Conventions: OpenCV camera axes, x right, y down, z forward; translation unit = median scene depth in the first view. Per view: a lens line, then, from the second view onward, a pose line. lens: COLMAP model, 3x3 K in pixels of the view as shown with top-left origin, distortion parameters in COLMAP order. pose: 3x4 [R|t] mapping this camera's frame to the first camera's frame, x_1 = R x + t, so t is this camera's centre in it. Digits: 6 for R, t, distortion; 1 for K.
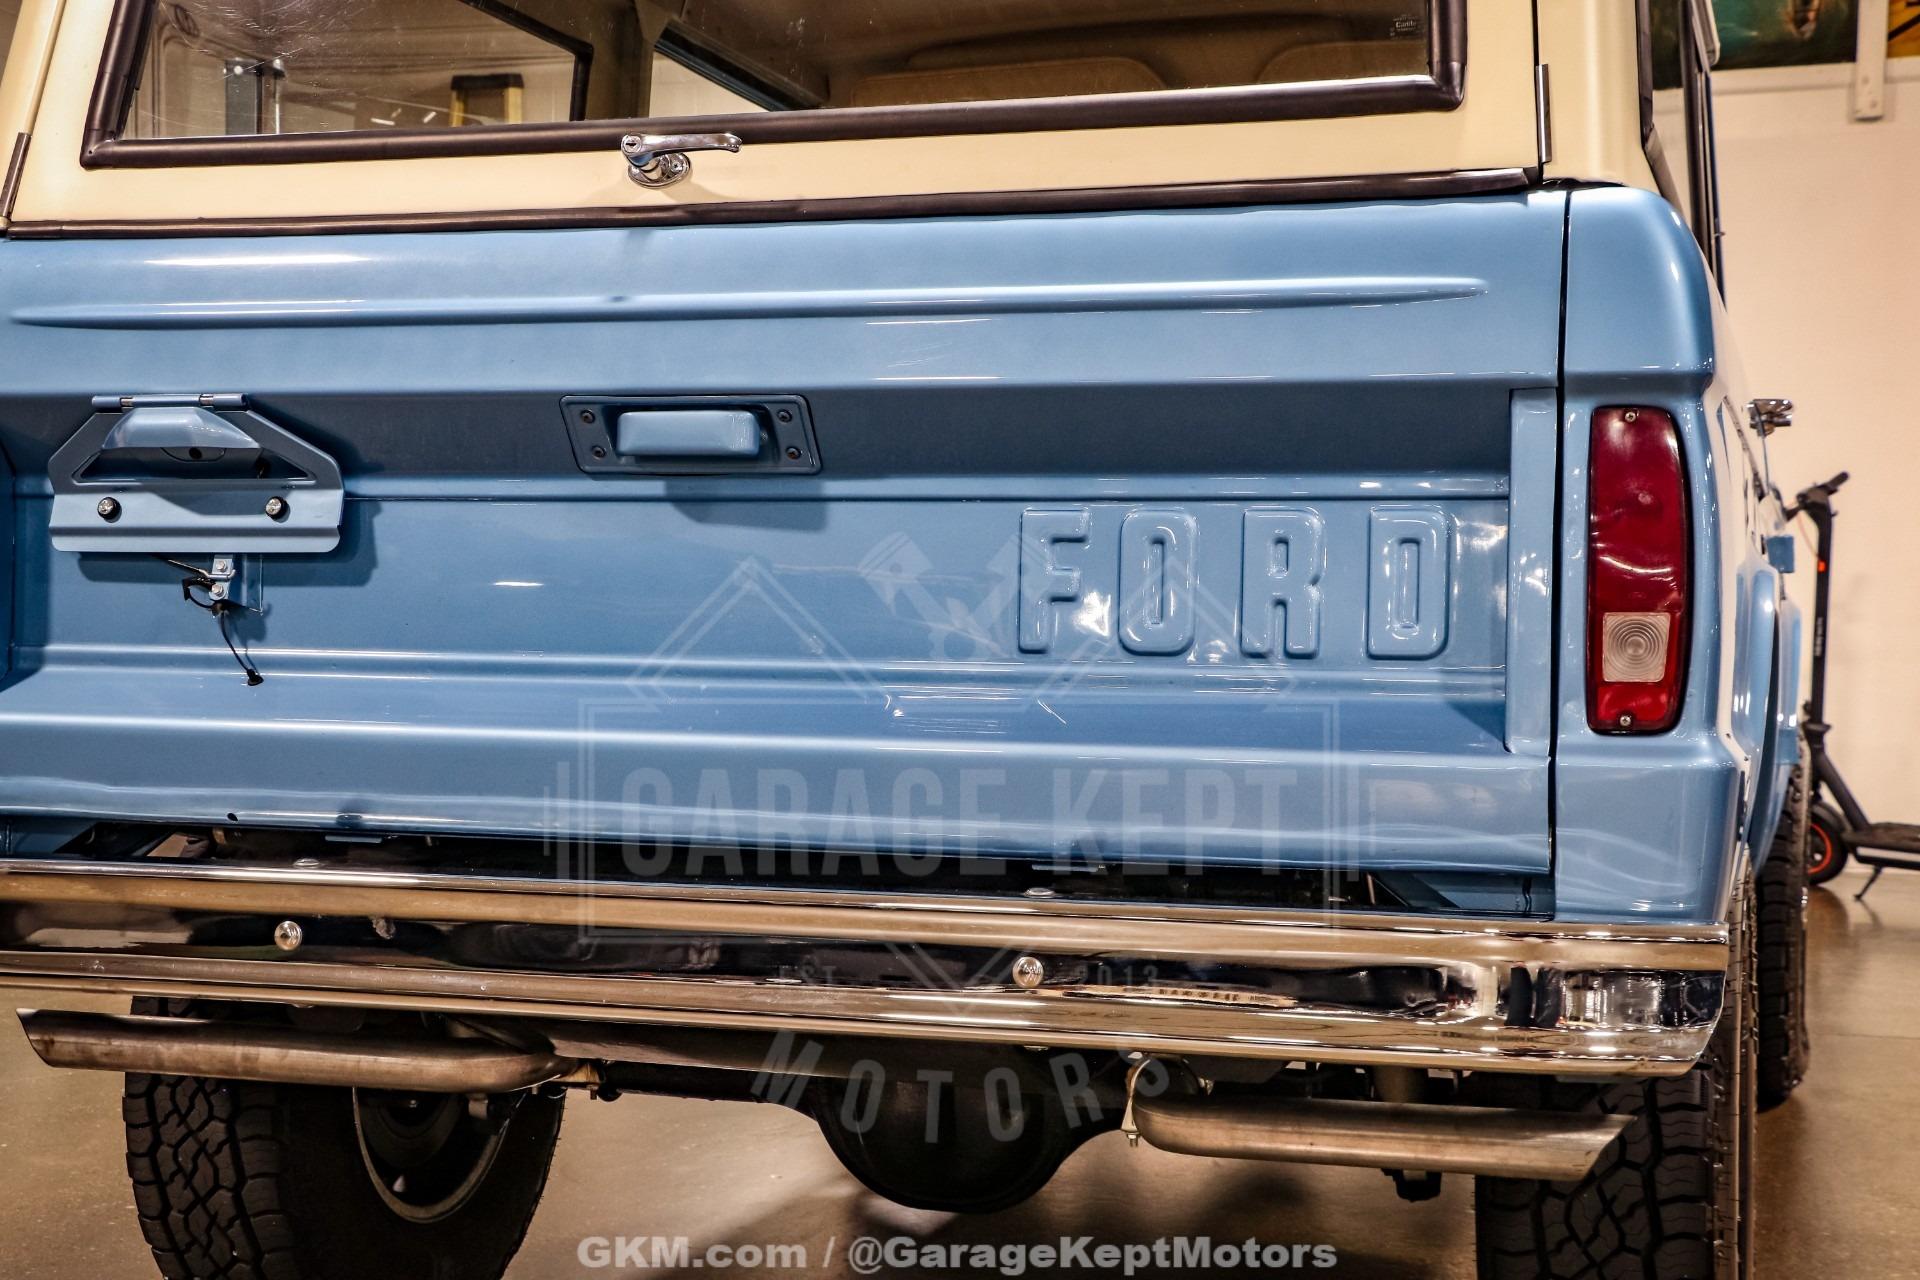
lens RADIAL K [[2685.4, 0, 960.1], [0, 2685.4, 640.3], [0, 0, 1]] dist [0.109100, 0.000000]
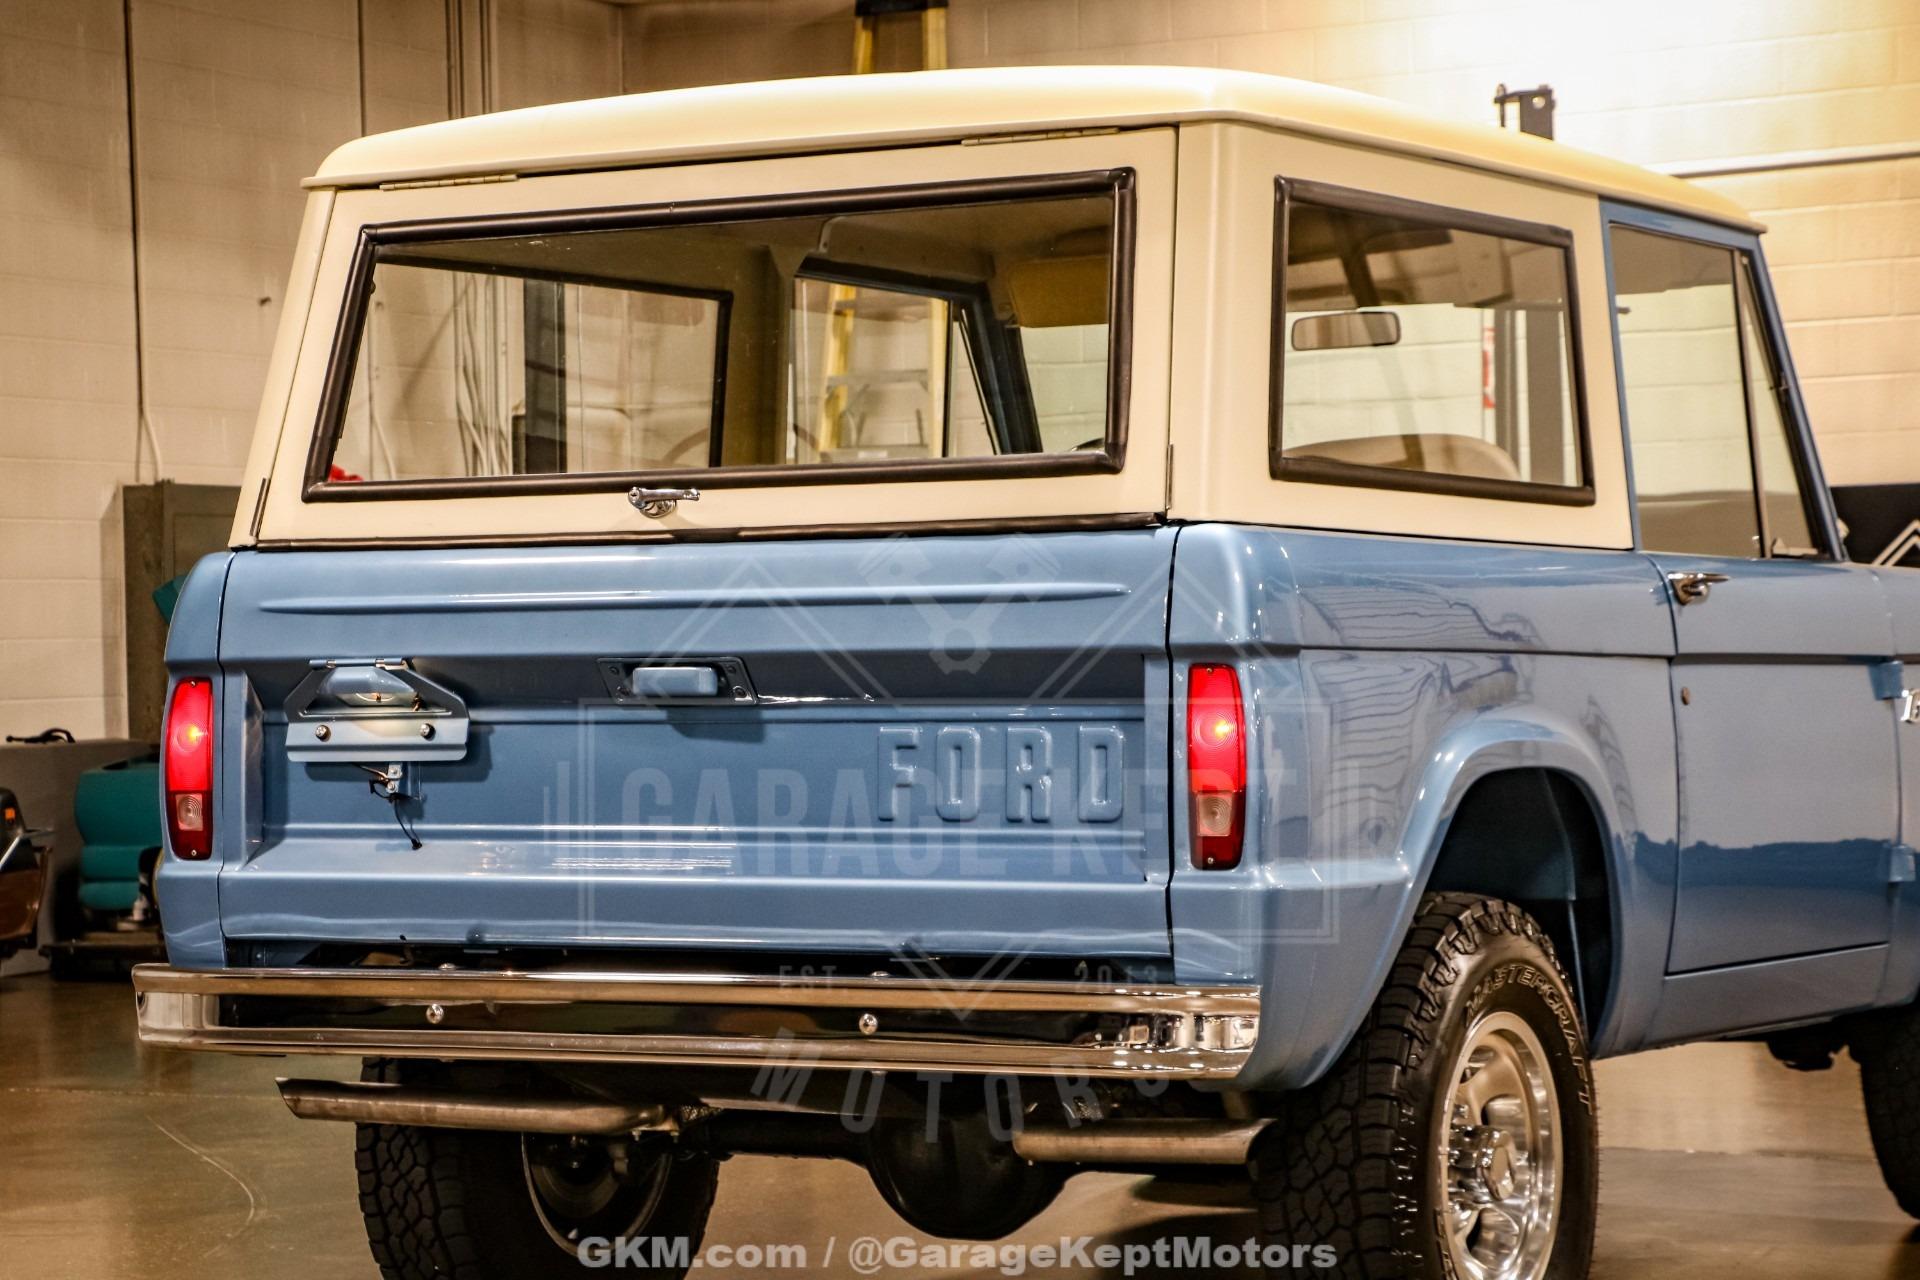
lens RADIAL K [[4645.1, 0, 959.2], [0, 4645.1, 641.0], [0, 0, 1]] dist [0.479766, 0.000000]
pose [[0.977538, -0.027590, -0.208944, 0.570925], [0.025915, 0.999606, -0.010749, -0.062461], [0.209158, 0.005093, 0.977869, -1.453499]]
